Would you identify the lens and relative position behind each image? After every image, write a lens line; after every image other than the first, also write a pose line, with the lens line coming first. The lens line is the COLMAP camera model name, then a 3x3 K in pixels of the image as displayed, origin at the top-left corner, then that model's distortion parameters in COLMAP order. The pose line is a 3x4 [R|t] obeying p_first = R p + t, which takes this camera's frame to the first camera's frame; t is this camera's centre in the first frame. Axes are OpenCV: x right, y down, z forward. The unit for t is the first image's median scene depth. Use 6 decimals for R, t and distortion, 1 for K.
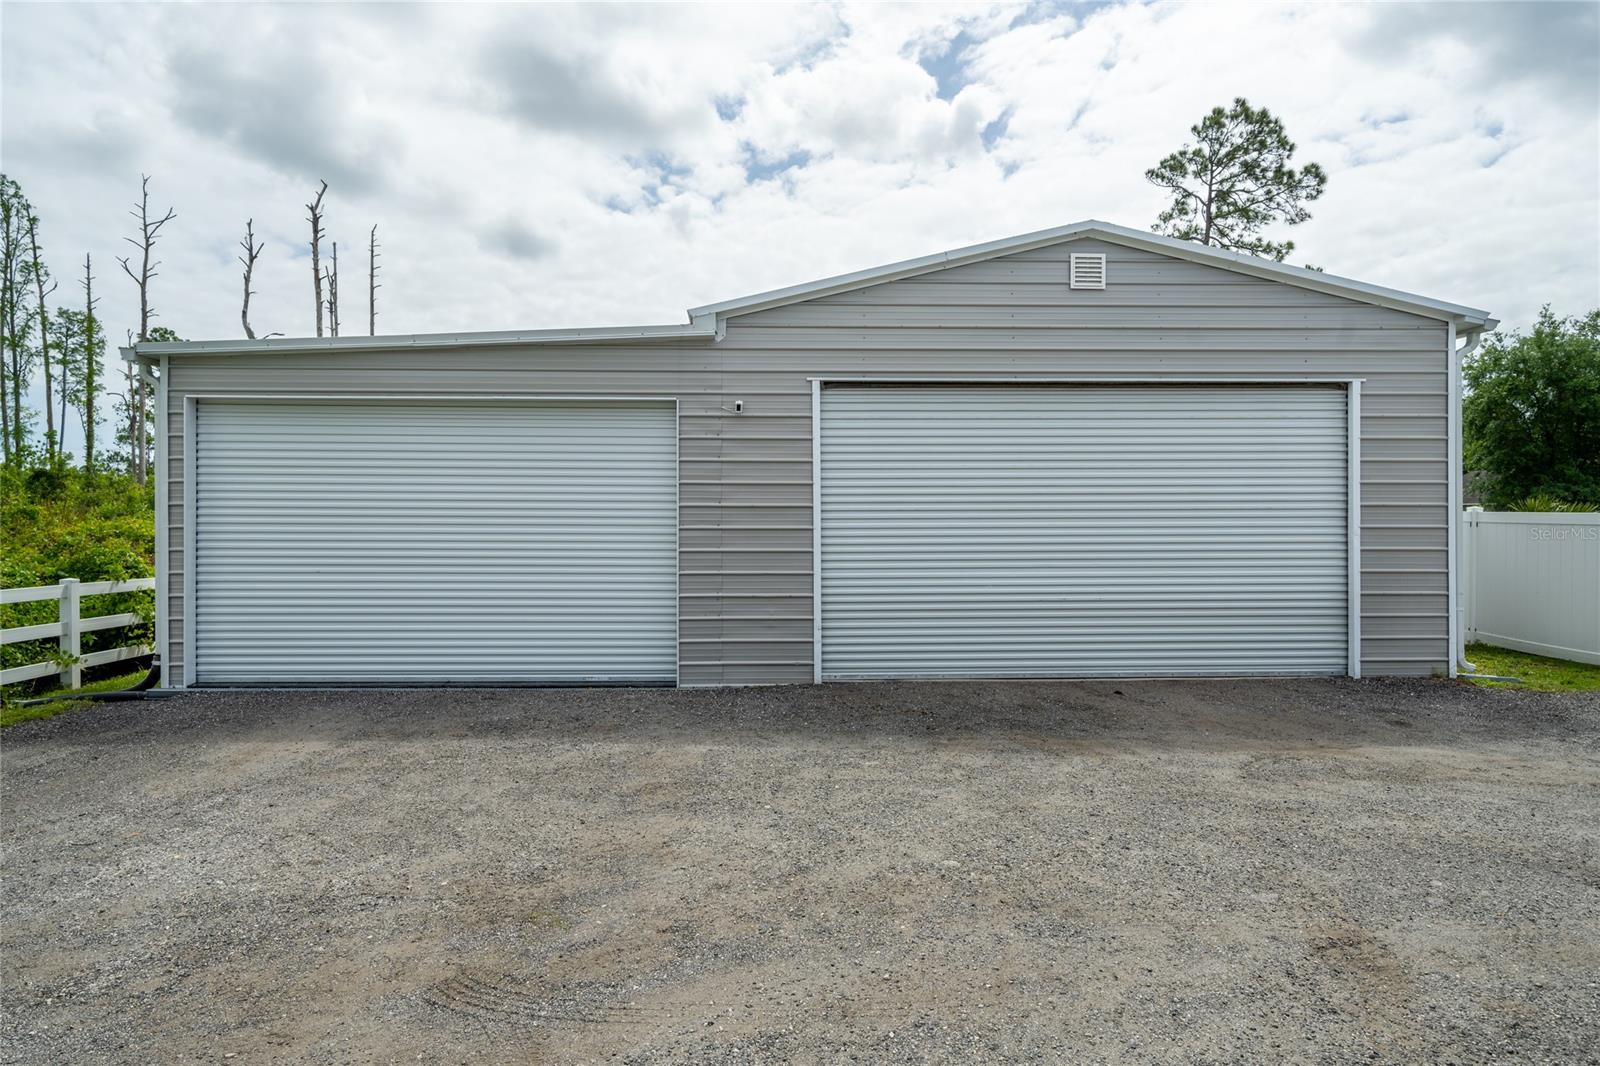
lens RADIAL K [[818.2, 0, 797.9], [0, 818.2, 533.5], [0, 0, 1]] dist [0.006535, 0.000156]
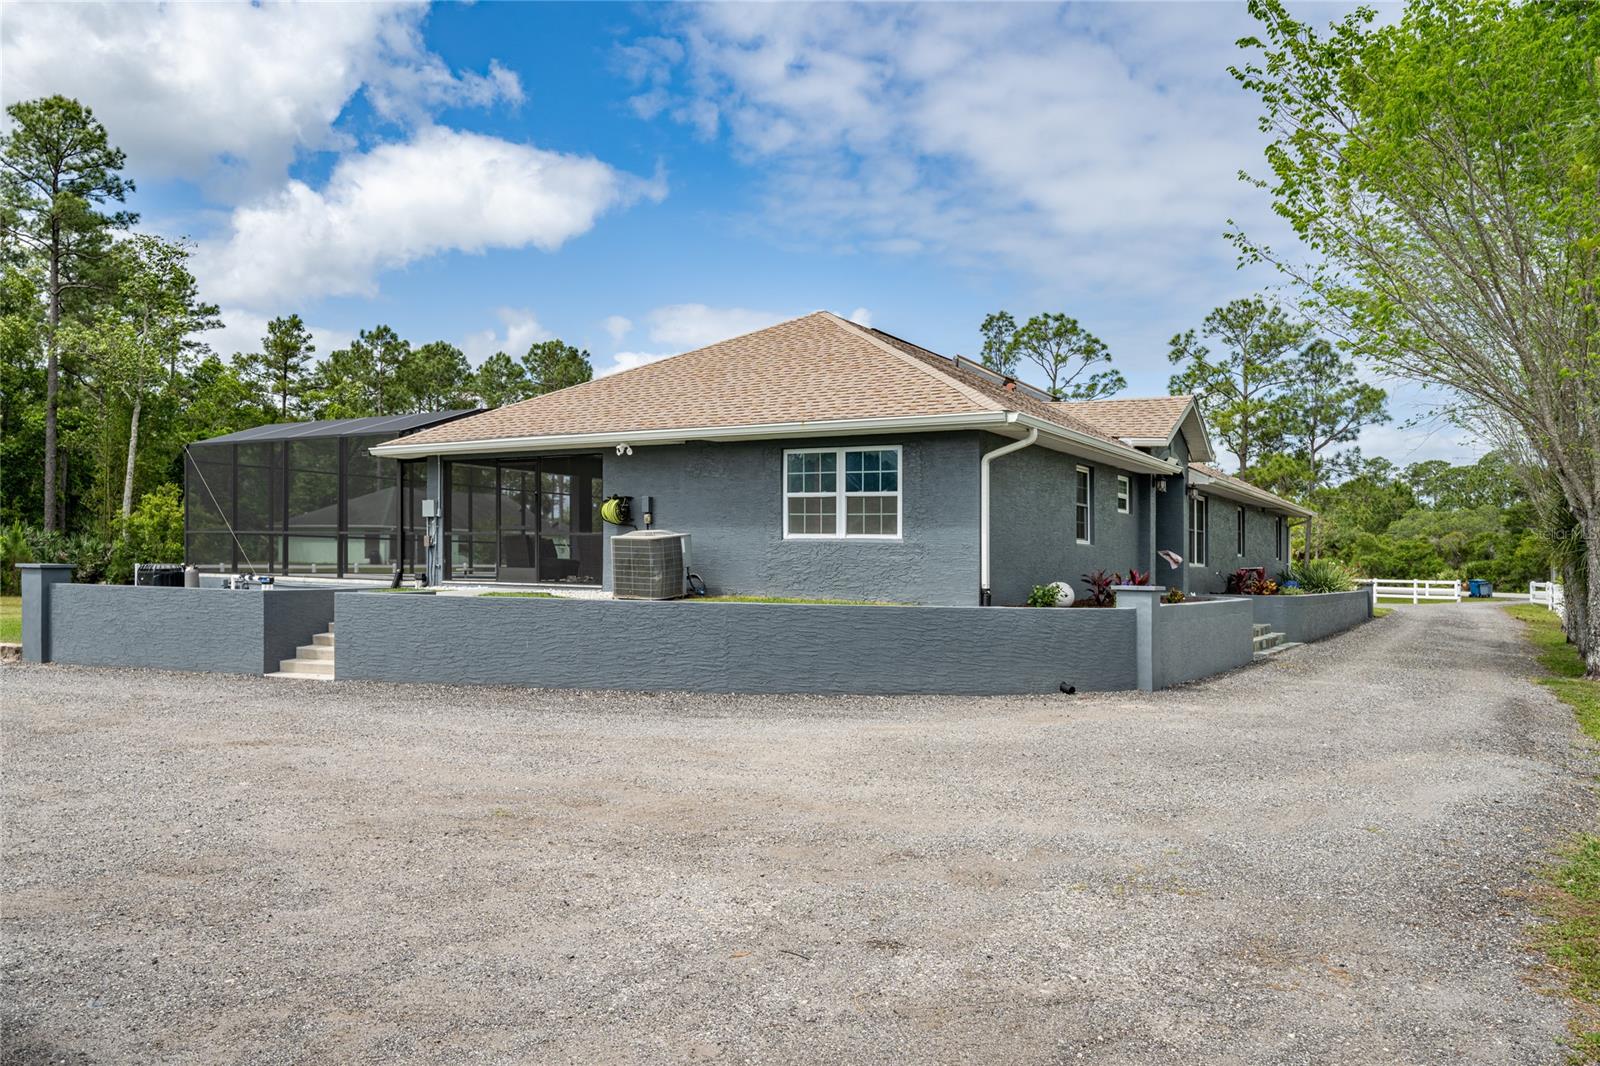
lens RADIAL K [[1133.9, 0, 795.0], [0, 1133.9, 541.9], [0, 0, 1]] dist [-0.015707, 0.000596]
pose [[-0.810192, -0.005189, 0.586142, -1.285593], [-0.006198, 0.999981, 0.000285, 0.014410], [-0.586132, -0.003402, -0.810208, 1.603099]]
